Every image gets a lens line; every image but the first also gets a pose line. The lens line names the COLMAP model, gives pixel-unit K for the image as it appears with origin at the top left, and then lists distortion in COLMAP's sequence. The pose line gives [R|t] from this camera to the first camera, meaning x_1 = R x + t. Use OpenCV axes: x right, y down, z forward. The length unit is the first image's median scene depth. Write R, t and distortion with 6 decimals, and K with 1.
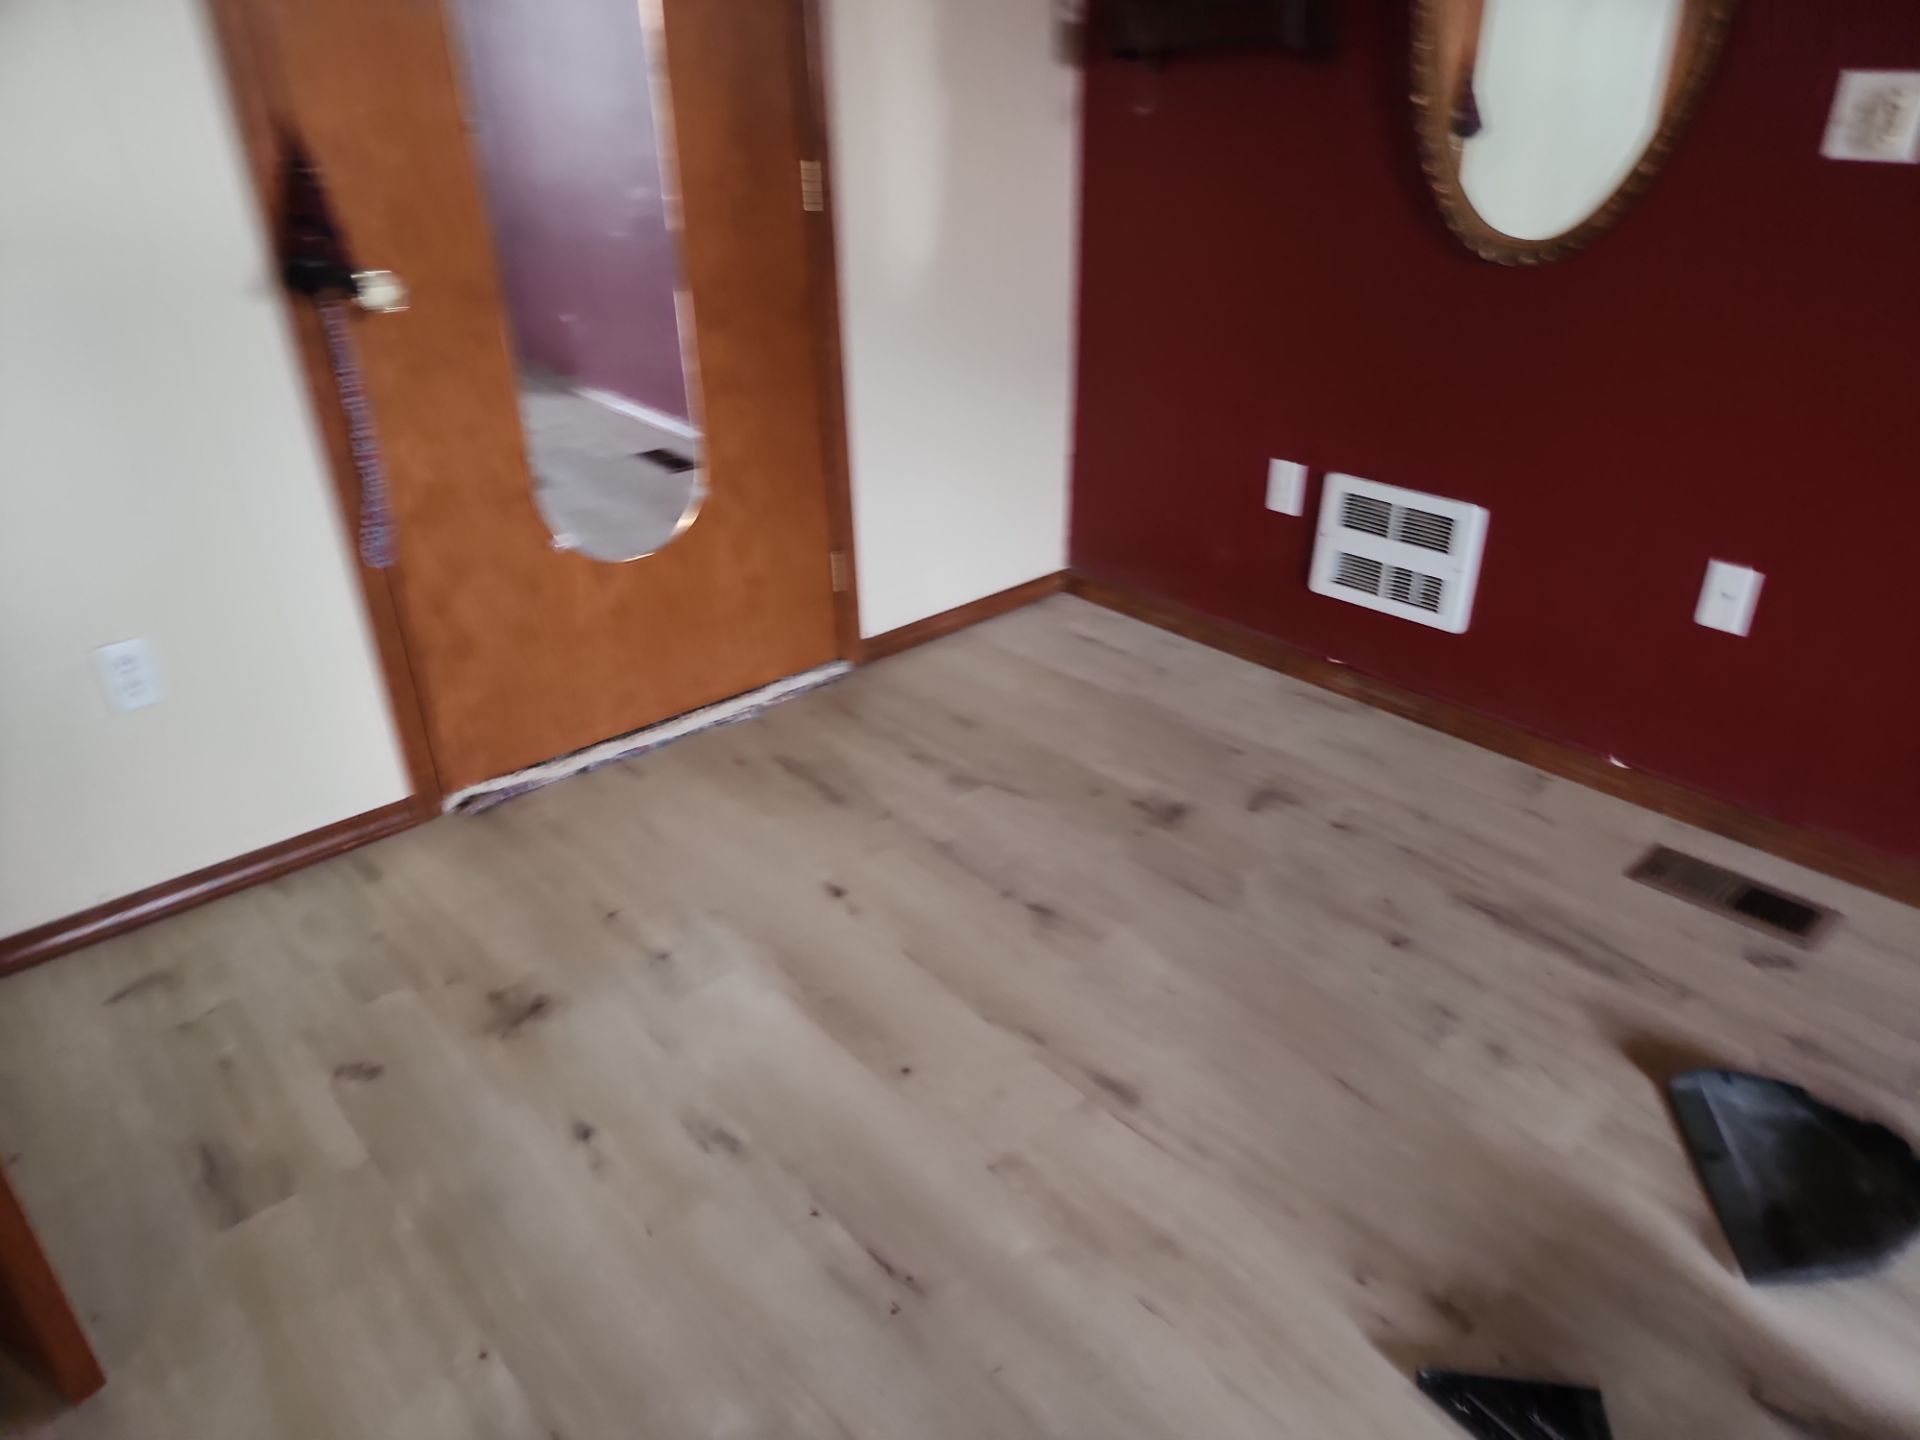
lens RADIAL K [[1274.9, 0, 960.0], [0, 1274.9, 720.0], [0, 0, 1]] dist [0.108808, -0.083278]
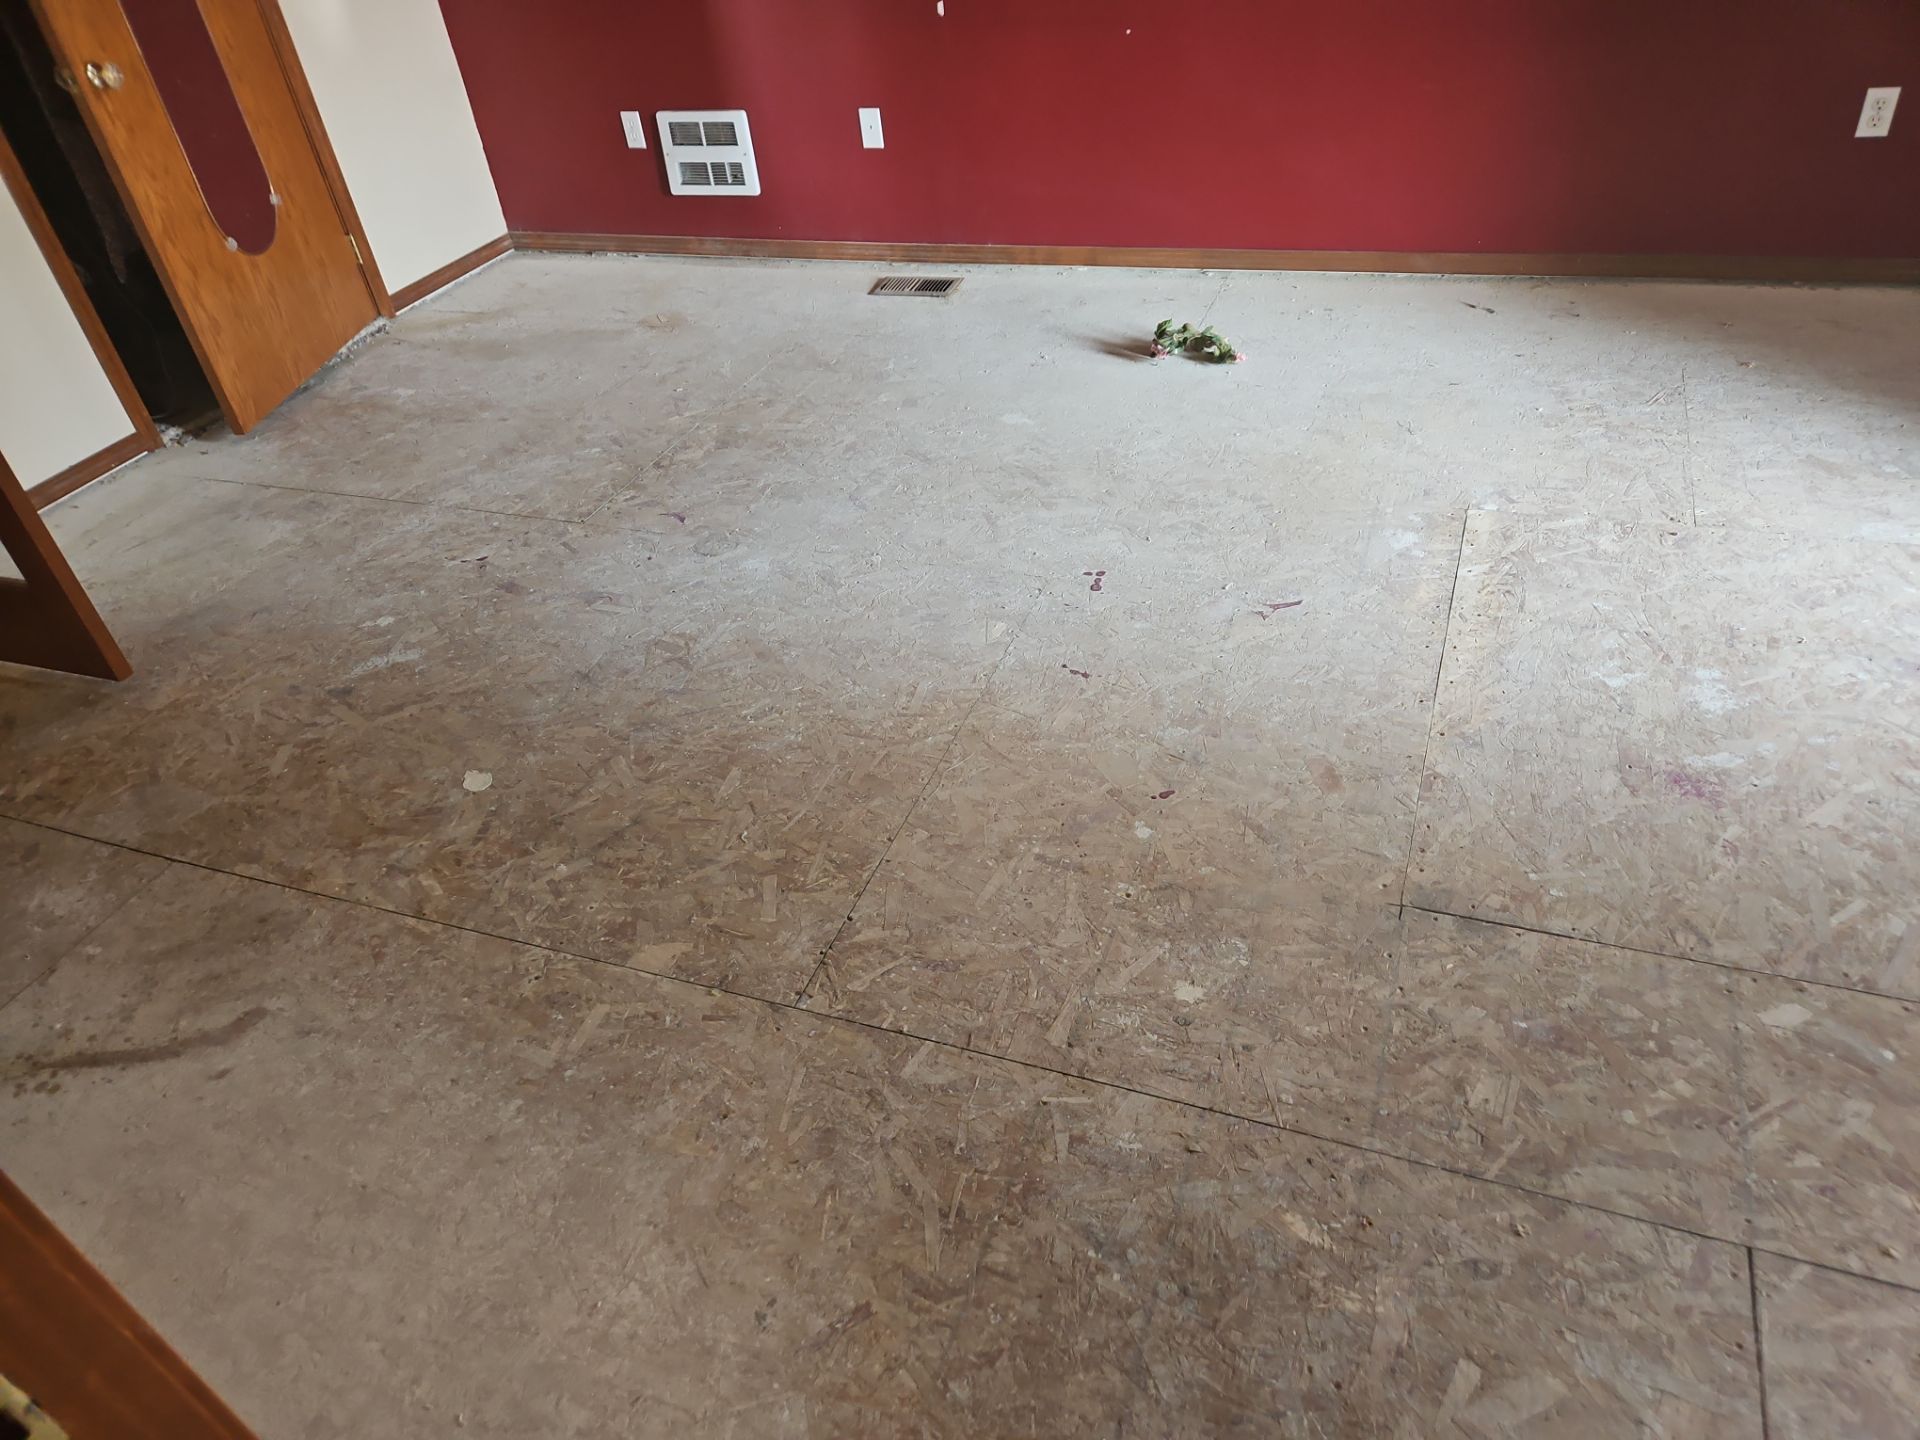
lens RADIAL K [[1286.4, 0, 991.9], [0, 1286.4, 726.2], [0, 0, 1]] dist [0.084566, -0.065556]
pose [[0.882249, -0.343352, 0.322096, -0.154710], [0.292768, 0.935927, 0.195774, 0.386504], [-0.368678, -0.078422, 0.926243, -0.855781]]
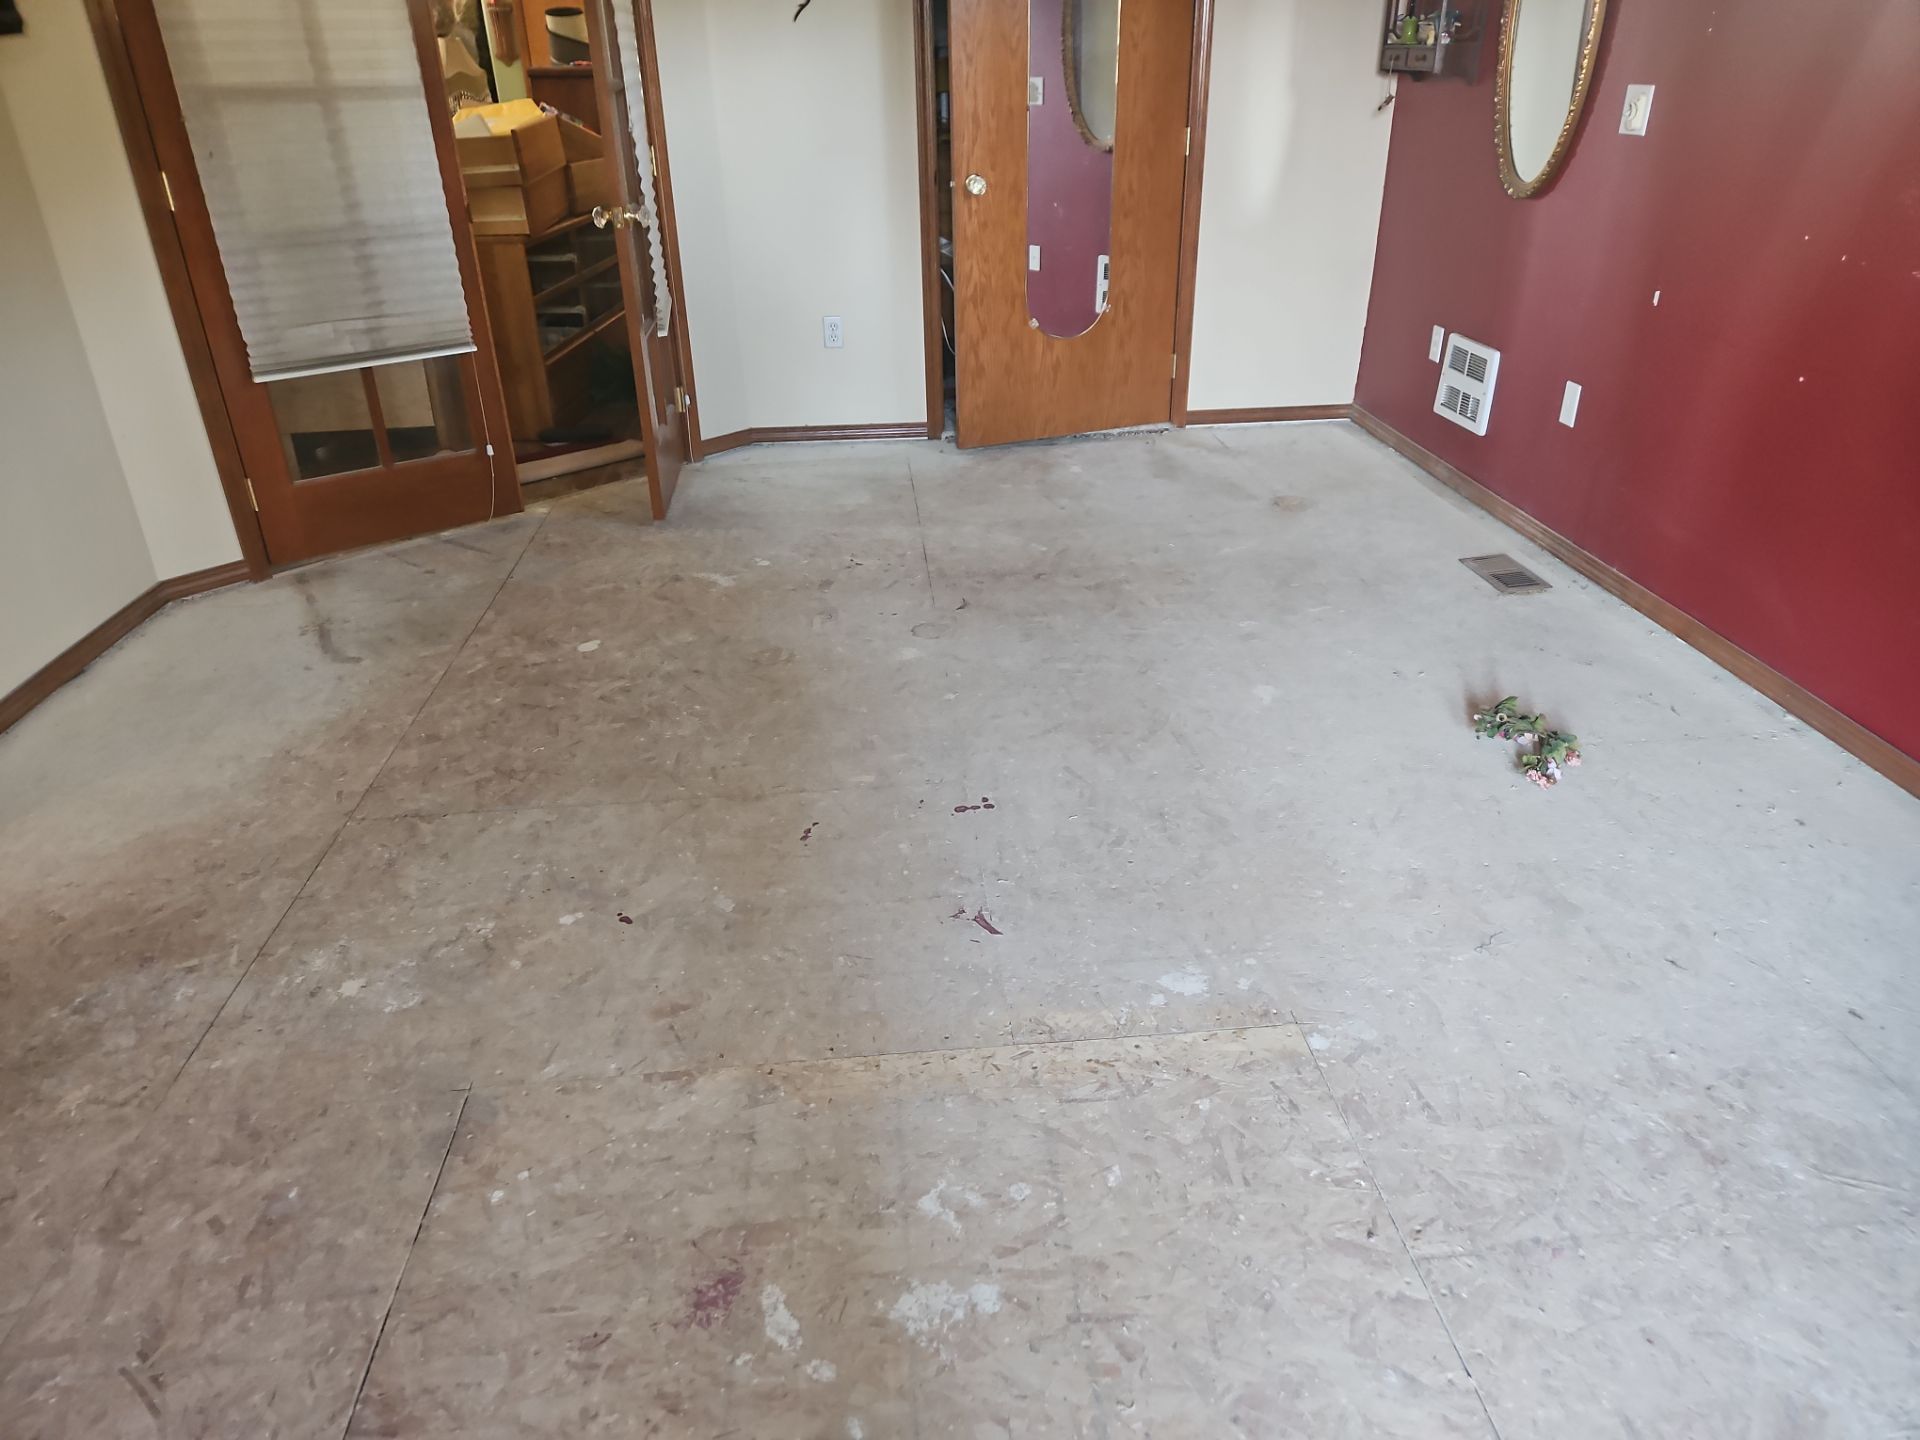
lens RADIAL K [[1286.4, 0, 991.9], [0, 1286.4, 726.2], [0, 0, 1]] dist [0.084566, -0.065556]
pose [[0.806357, 0.269829, -0.526290, 0.955634], [-0.273866, 0.959061, 0.072106, 0.368658], [0.524201, 0.085990, 0.847242, -0.728287]]
